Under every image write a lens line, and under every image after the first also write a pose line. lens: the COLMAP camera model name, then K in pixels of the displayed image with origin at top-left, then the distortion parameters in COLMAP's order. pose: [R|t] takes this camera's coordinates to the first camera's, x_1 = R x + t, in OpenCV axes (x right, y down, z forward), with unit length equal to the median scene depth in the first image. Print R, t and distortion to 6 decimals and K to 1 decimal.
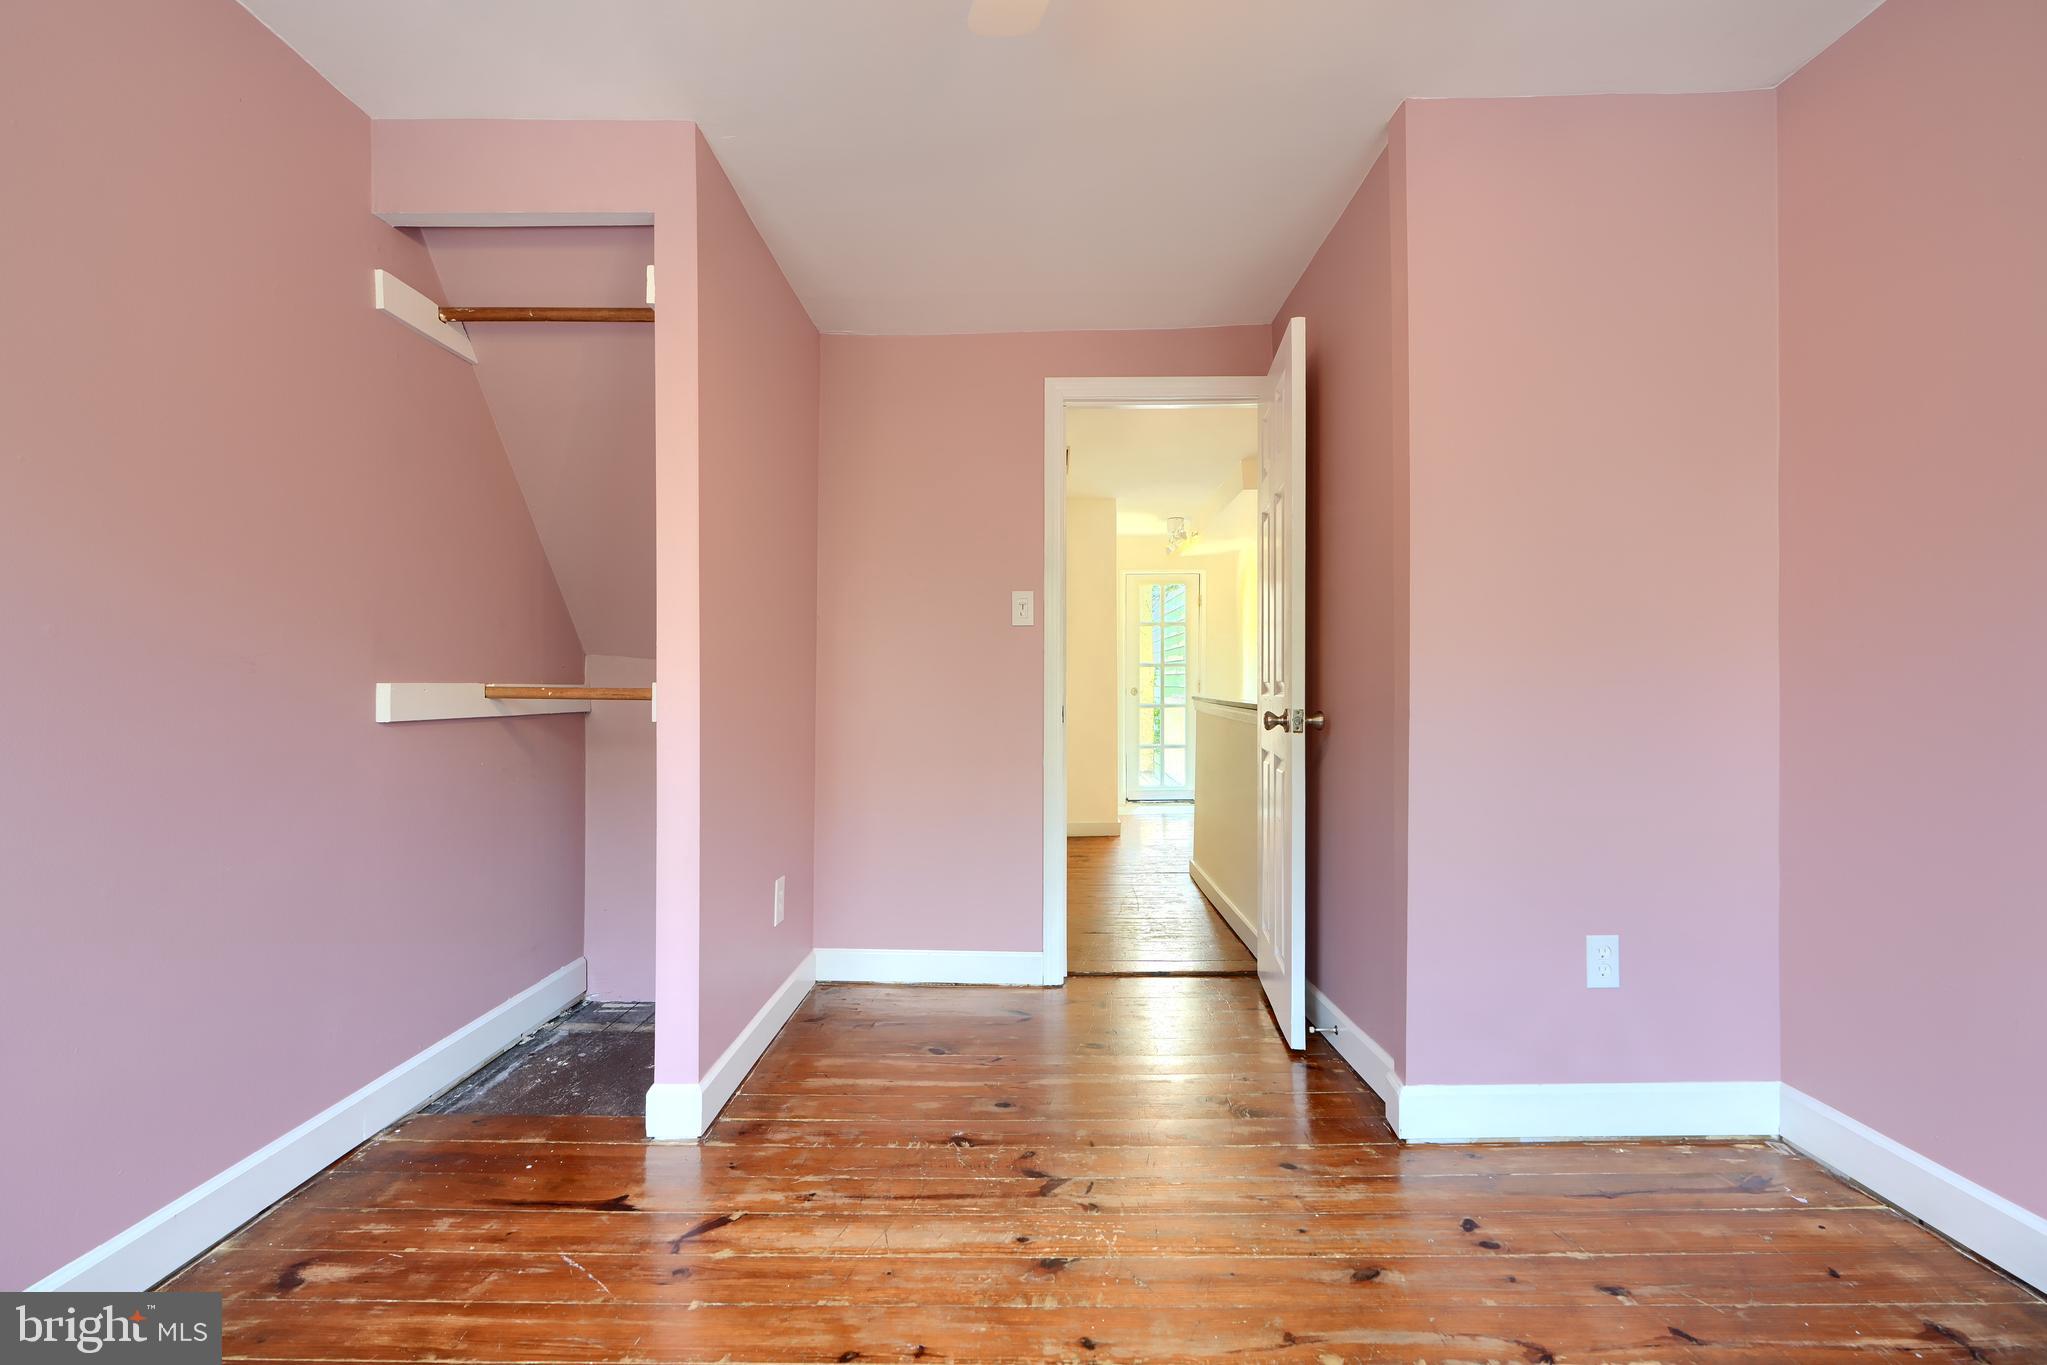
lens RADIAL K [[915.2, 0, 1019.6], [0, 915.2, 690.8], [0, 0, 1]] dist [0.001390, -0.000506]
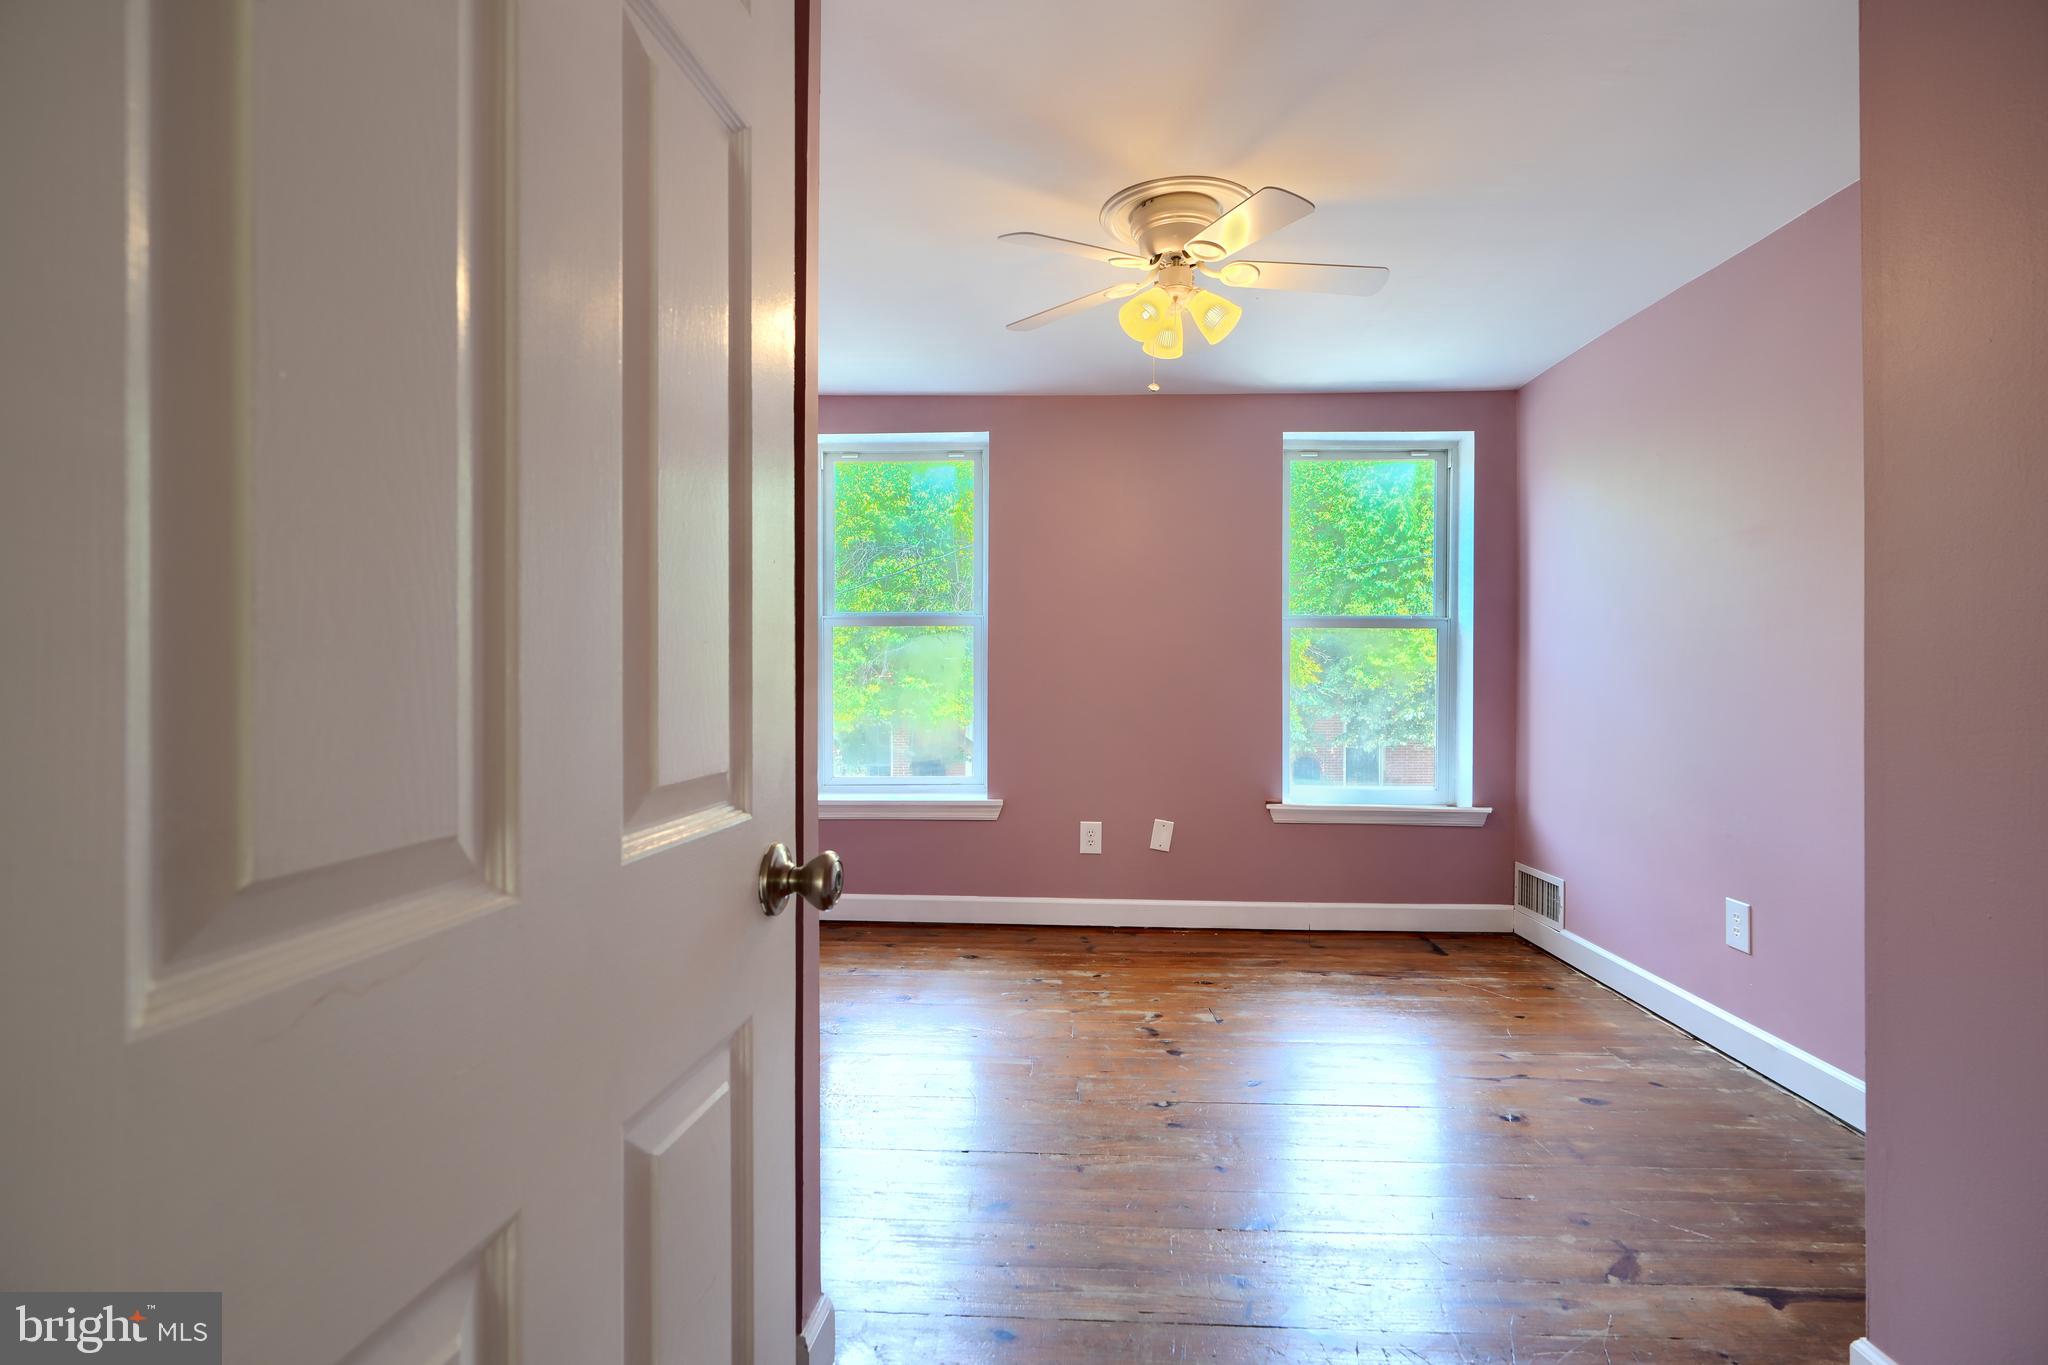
lens RADIAL K [[915.7, 0, 1033.0], [0, 915.7, 663.6], [0, 0, 1]] dist [0.001390, -0.000506]
pose [[-0.999937, 0.005177, 0.009916, 0.242345], [0.005179, 0.999987, 0.000179, -0.069254], [-0.009915, 0.000231, -0.999951, 1.698402]]
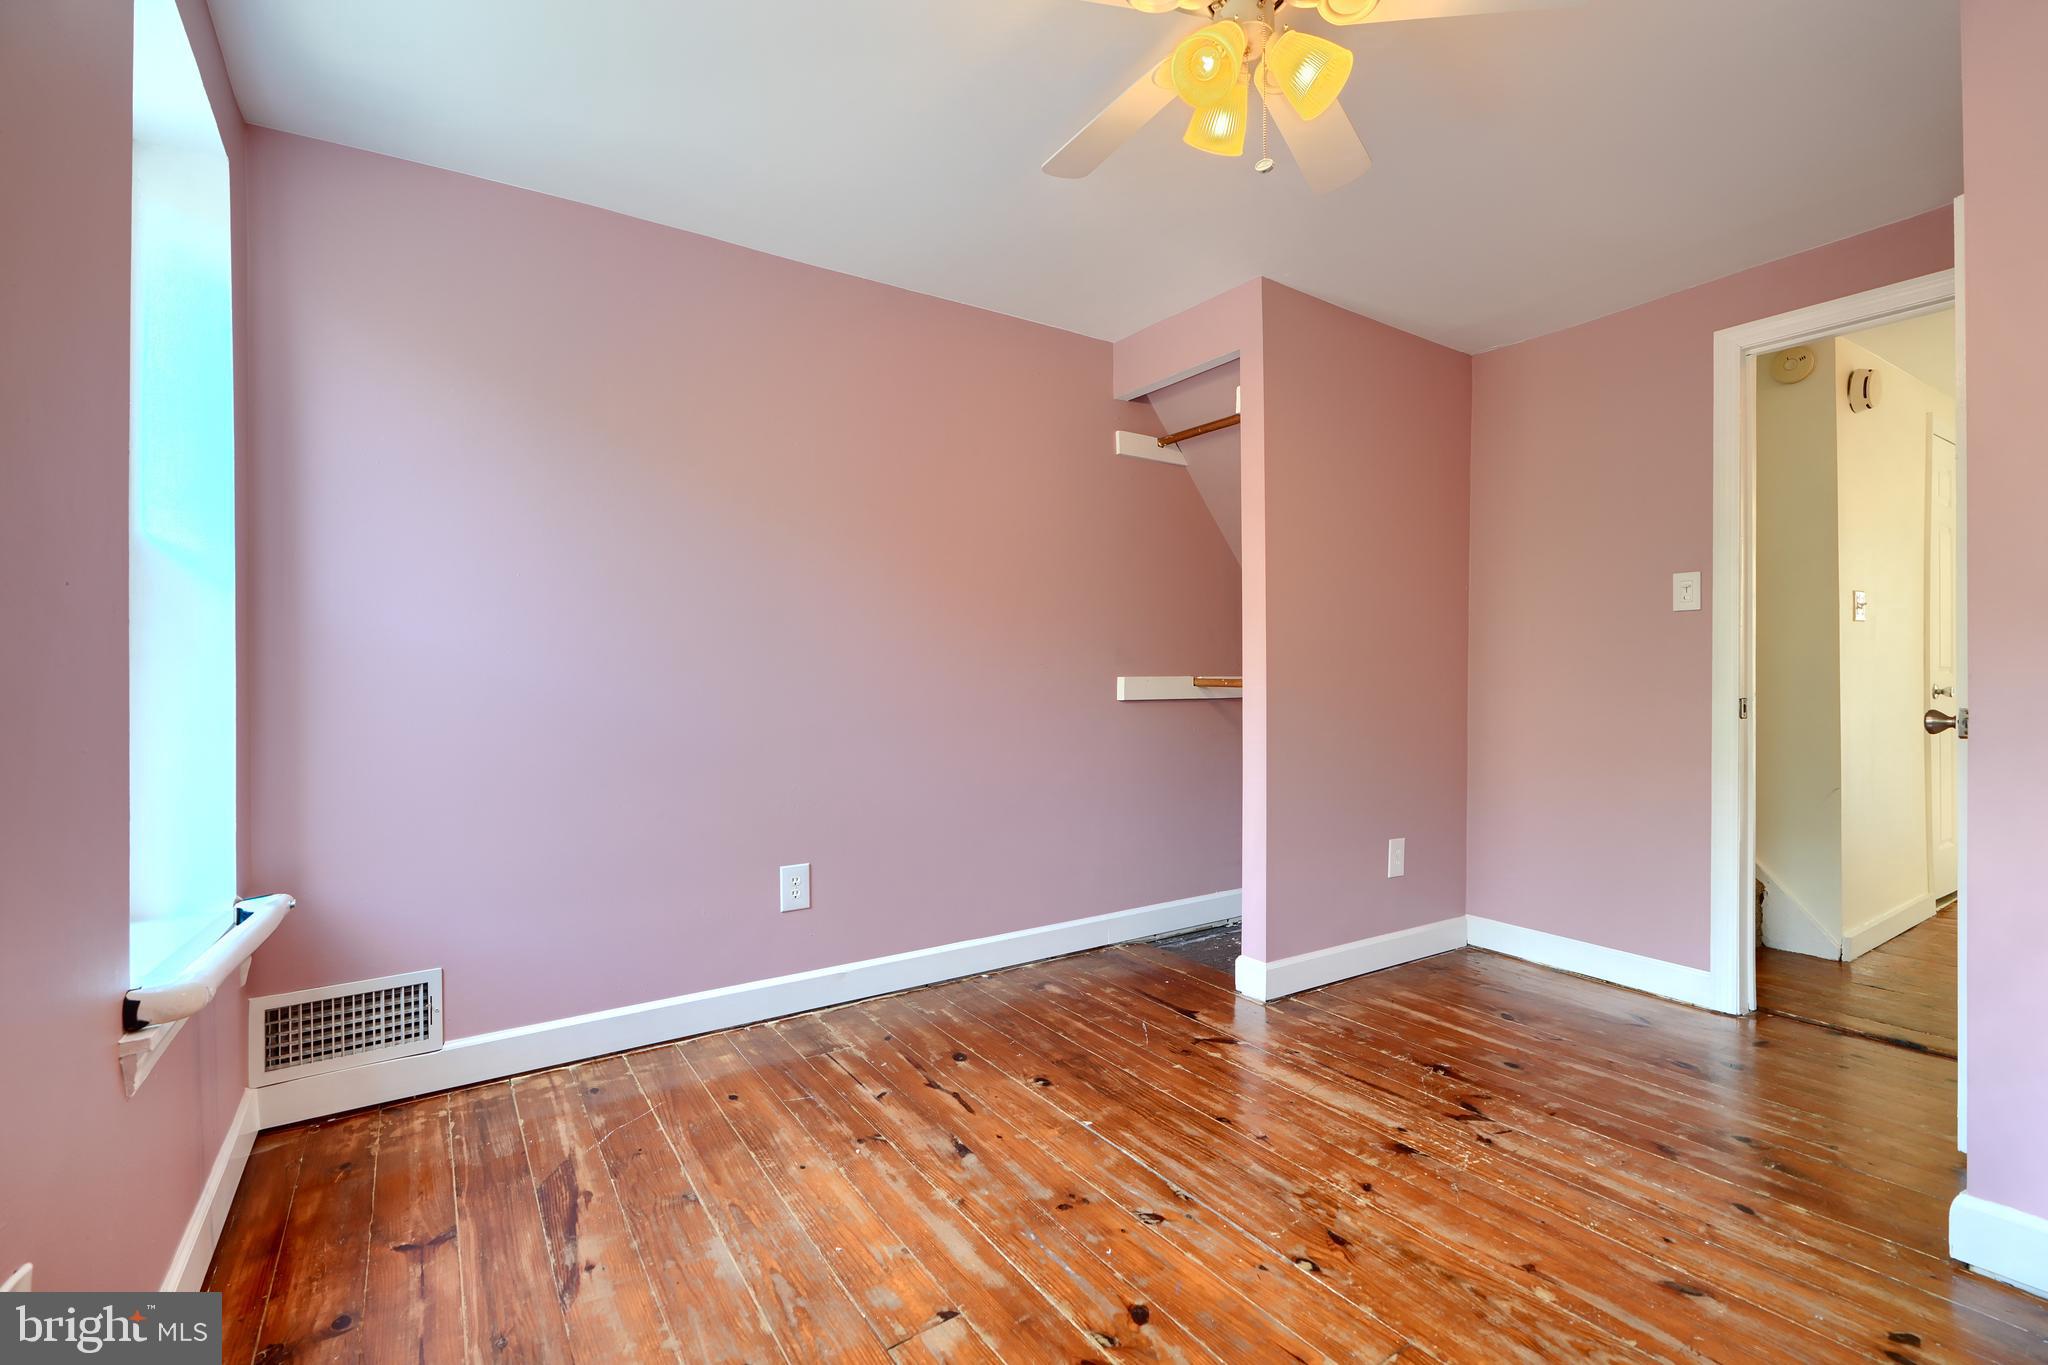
lens RADIAL K [[915.7, 0, 1040.3], [0, 915.7, 684.1], [0, 0, 1]] dist [0.001390, -0.000506]
pose [[0.573660, 0.004248, -0.819083, 0.594574], [0.001679, 0.999978, 0.006362, -0.006534], [0.819092, -0.005025, 0.573640, -0.082651]]
